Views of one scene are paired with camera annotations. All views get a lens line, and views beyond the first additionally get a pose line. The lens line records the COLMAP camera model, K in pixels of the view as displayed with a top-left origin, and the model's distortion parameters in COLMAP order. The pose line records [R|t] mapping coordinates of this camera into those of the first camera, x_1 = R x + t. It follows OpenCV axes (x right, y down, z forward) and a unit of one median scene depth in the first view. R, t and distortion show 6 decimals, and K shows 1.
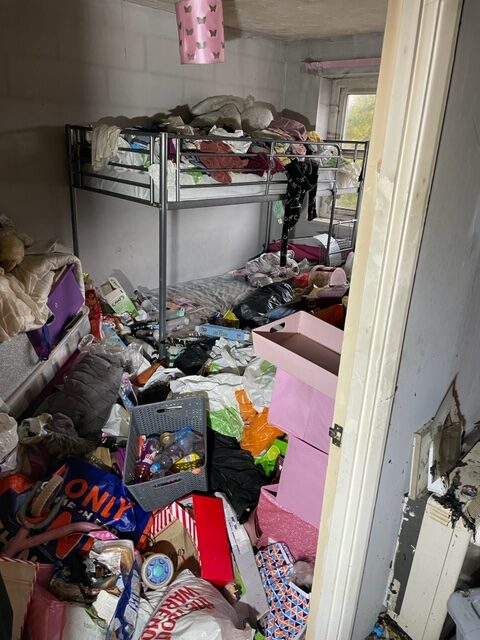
lens RADIAL K [[487.7, 0, 239.7], [0, 487.7, 321.0], [0, 0, 1]] dist [0.052988, -0.082708]
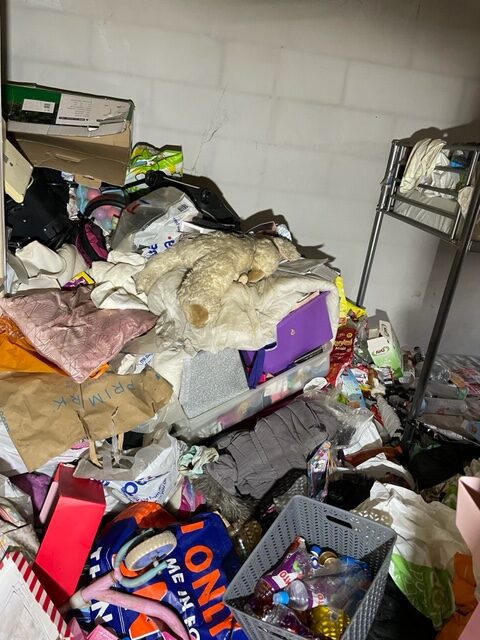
lens RADIAL K [[487.7, 0, 239.2], [0, 487.7, 316.2], [0, 0, 1]] dist [0.052988, -0.082708]
pose [[0.746149, 0.262907, -0.611671, 0.063495], [-0.319314, 0.947483, 0.017728, -0.040456], [0.584208, 0.182087, 0.790914, 0.244604]]
